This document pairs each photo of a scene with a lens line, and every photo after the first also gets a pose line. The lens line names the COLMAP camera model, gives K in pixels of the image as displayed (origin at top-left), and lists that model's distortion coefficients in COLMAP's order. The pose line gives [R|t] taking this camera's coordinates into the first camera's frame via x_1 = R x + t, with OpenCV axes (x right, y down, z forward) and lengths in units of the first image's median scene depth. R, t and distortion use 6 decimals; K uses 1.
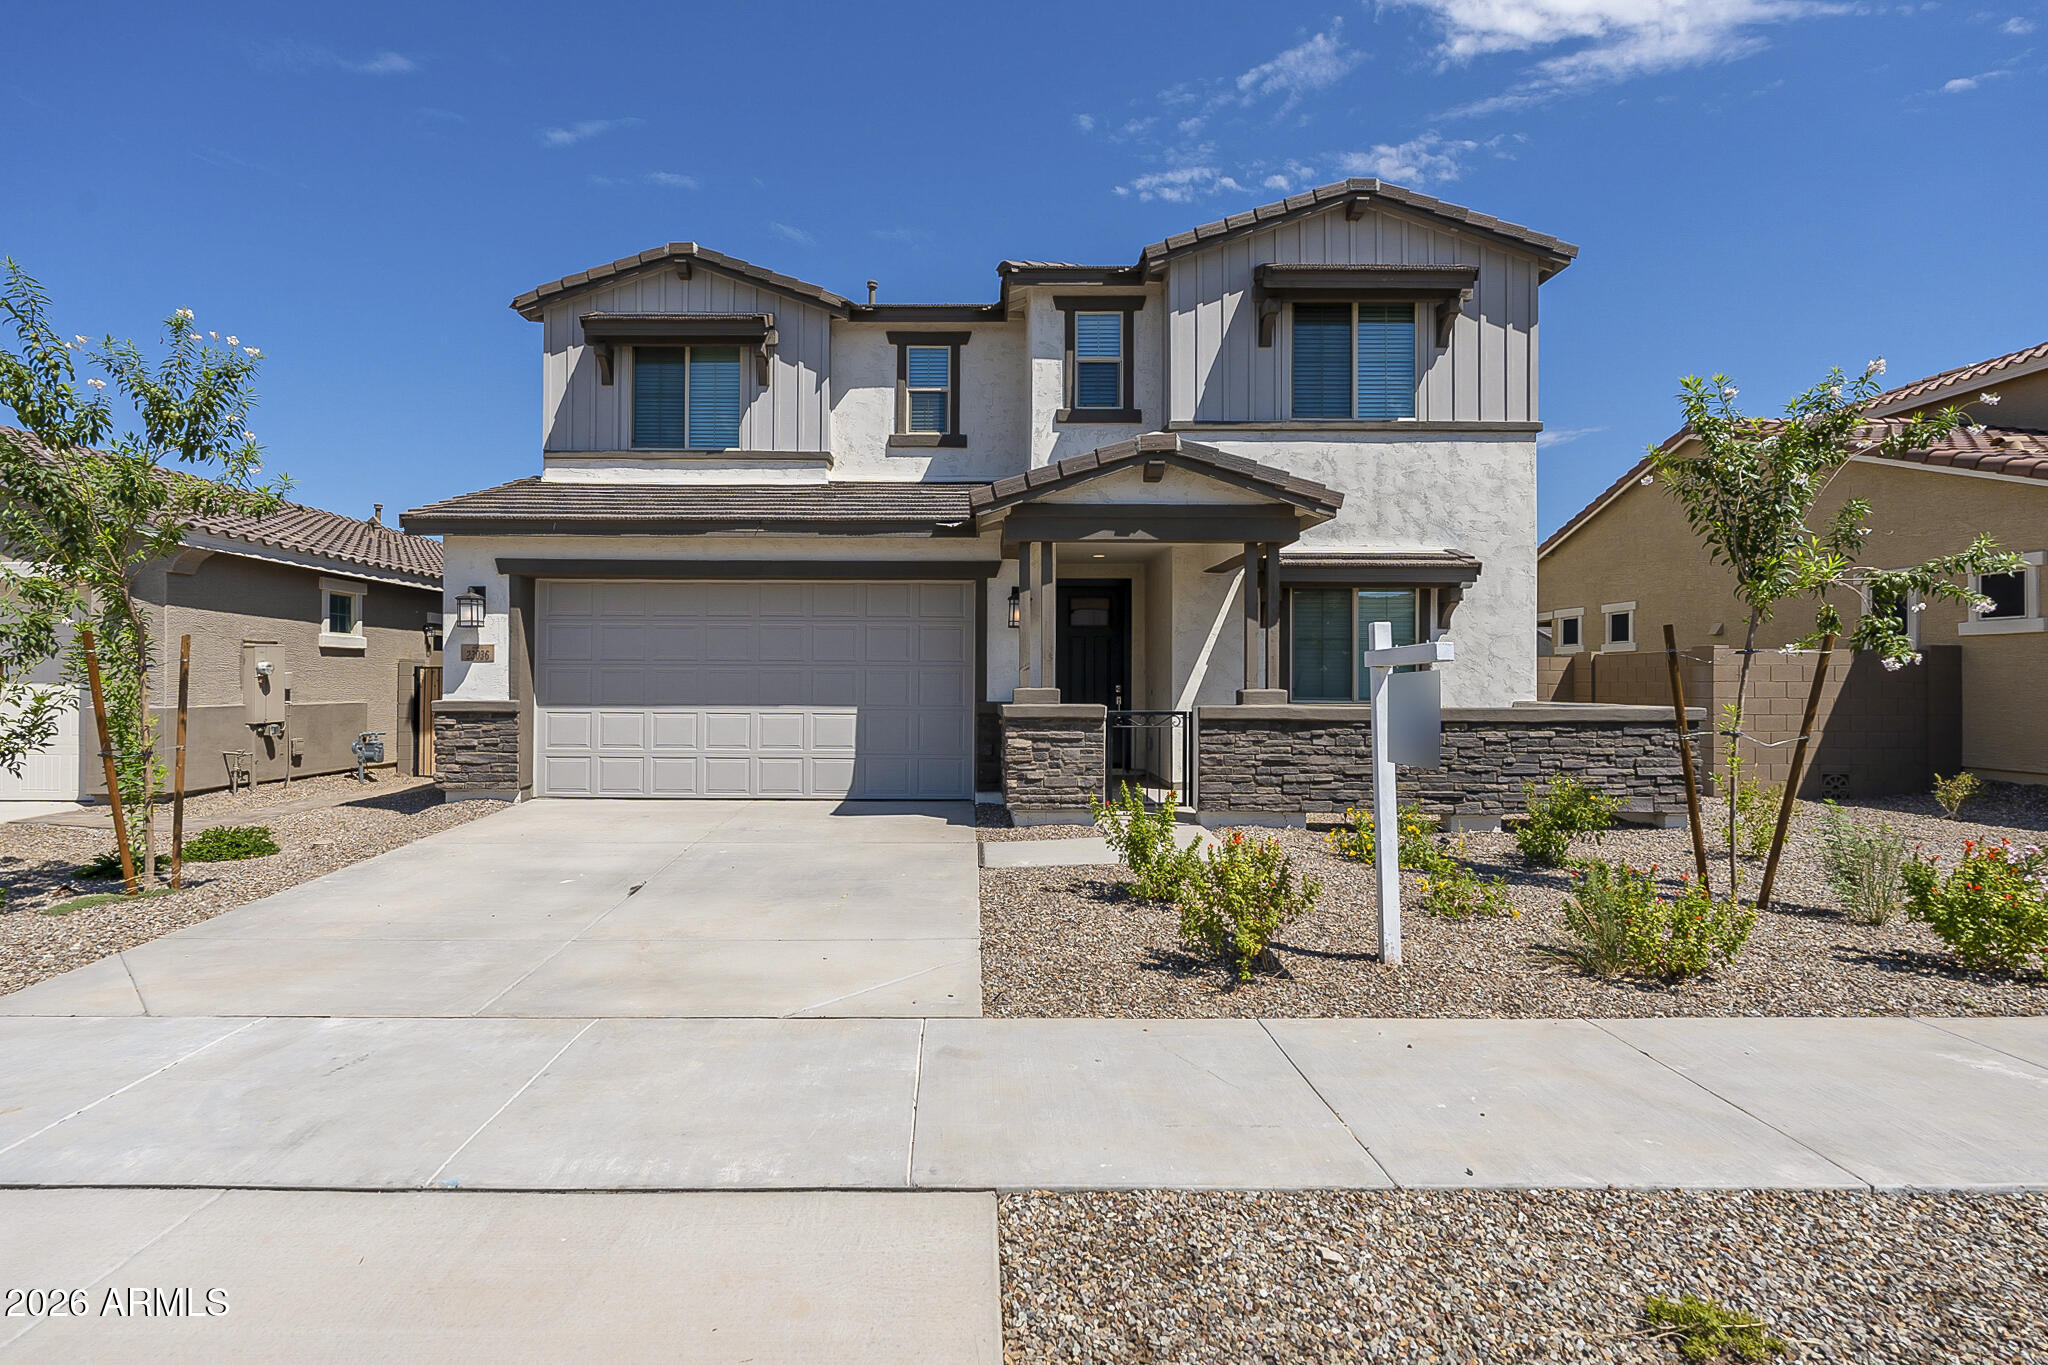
lens RADIAL K [[999.6, 0, 1025.6], [0, 999.6, 676.3], [0, 0, 1]] dist [-0.002820, 0.000284]
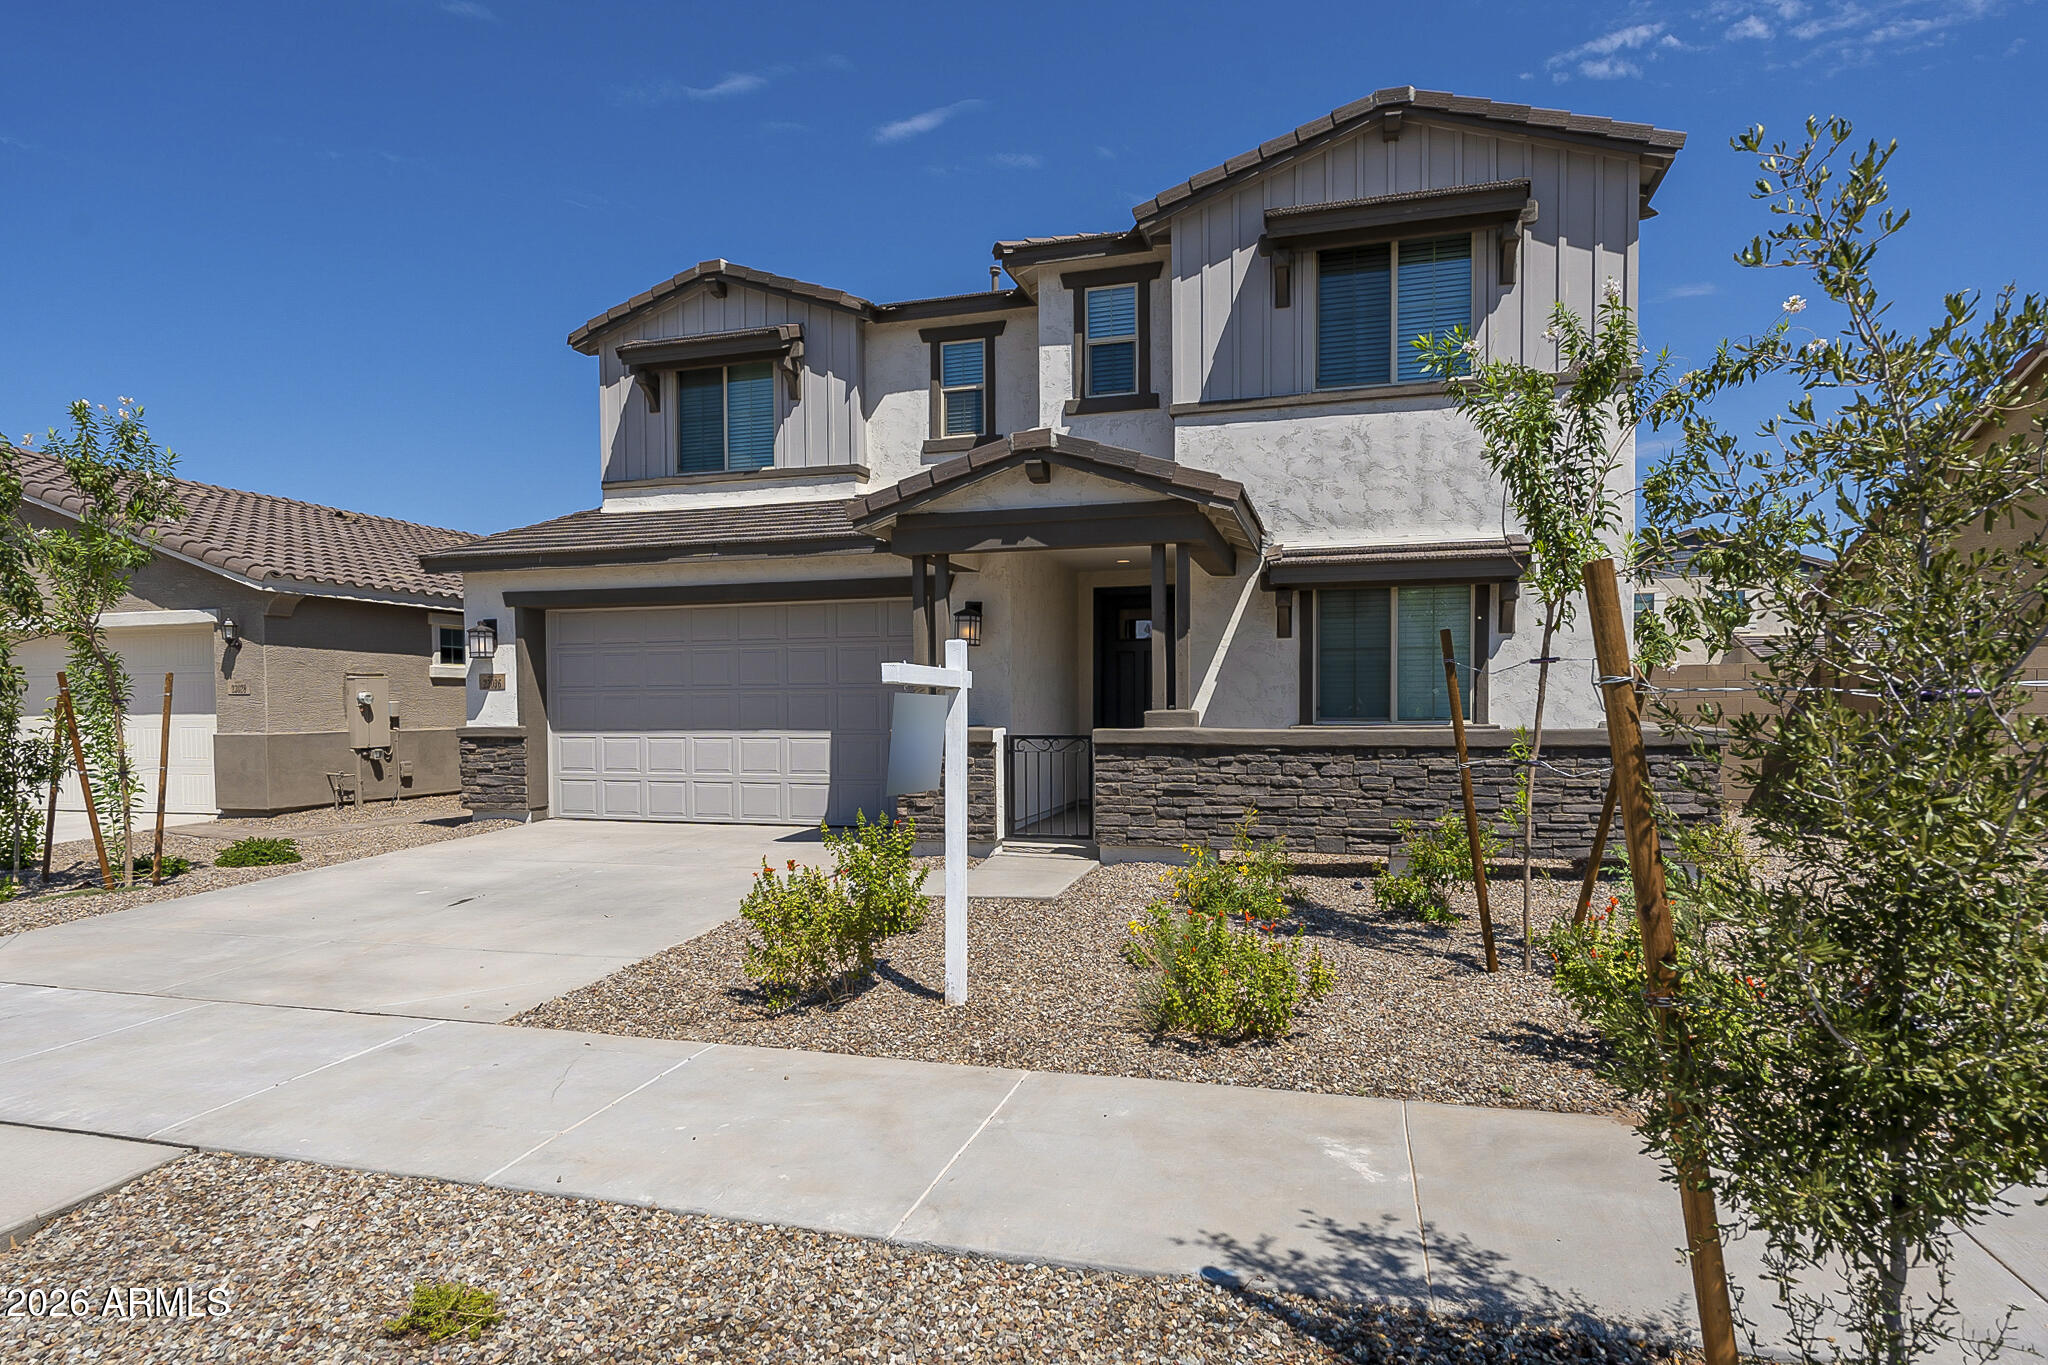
lens RADIAL K [[1141.2, 0, 1099.5], [0, 1141.2, 735.9], [0, 0, 1]] dist [-0.001018, -0.000184]
pose [[0.960784, -0.002603, -0.277286, 0.357209], [0.012904, 0.999292, 0.035331, -0.000470], [0.276998, -0.037523, 0.960138, 0.007335]]
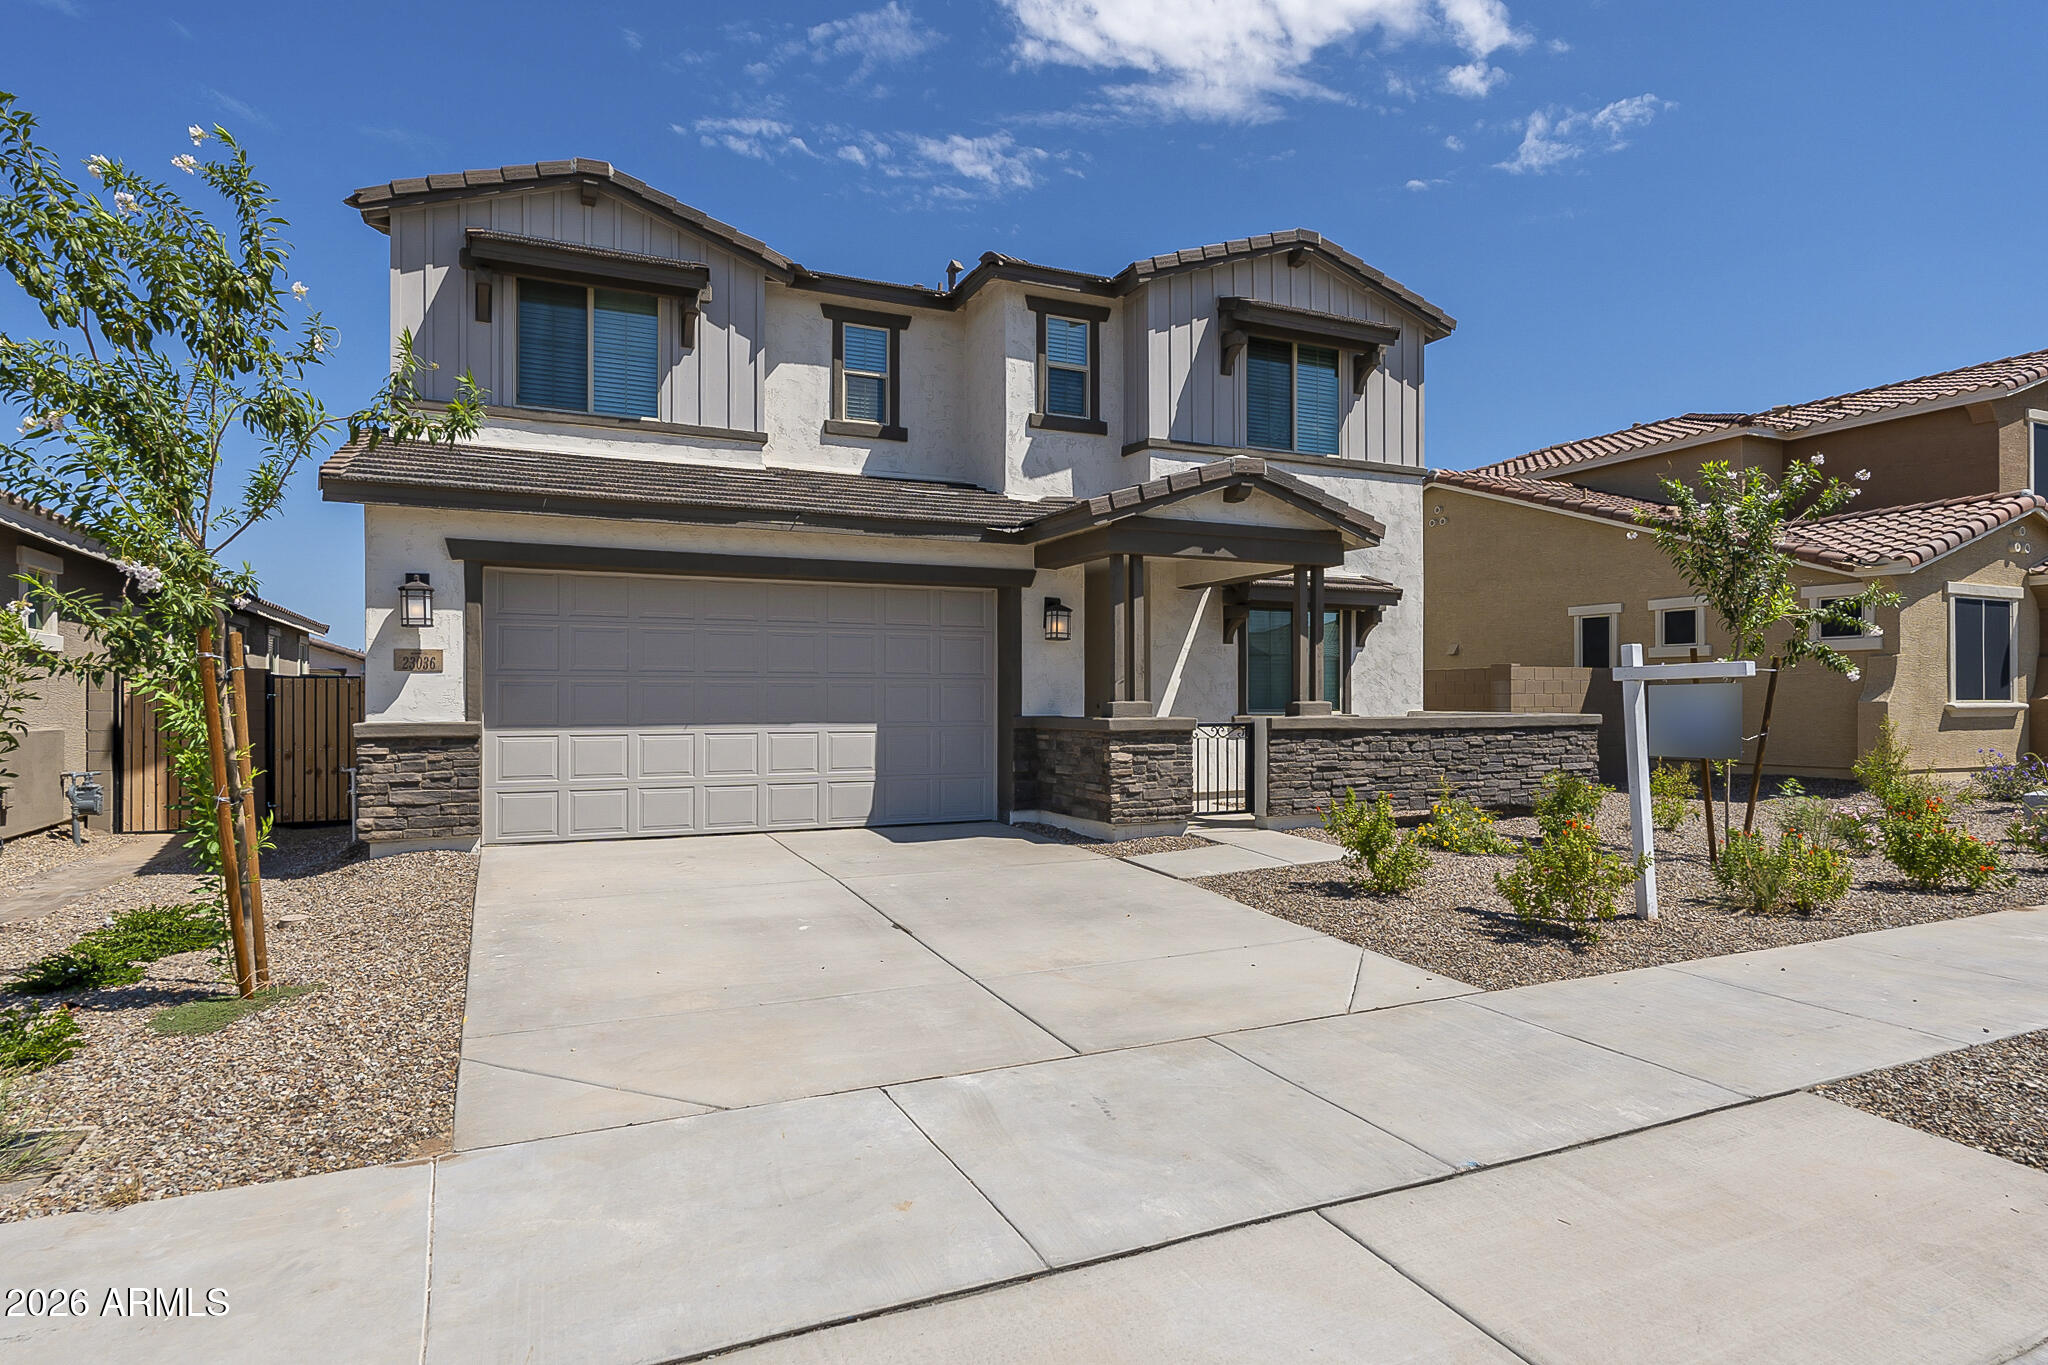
lens RADIAL K [[1078.7, 0, 1066.2], [0, 1078.7, 700.6], [0, 0, 1]] dist [-0.001905, -0.000722]
pose [[0.911850, -0.005783, 0.410482, -0.377758], [0.002040, 0.999952, 0.009556, 0.000469], [-0.410518, -0.007876, 0.911819, 0.035146]]
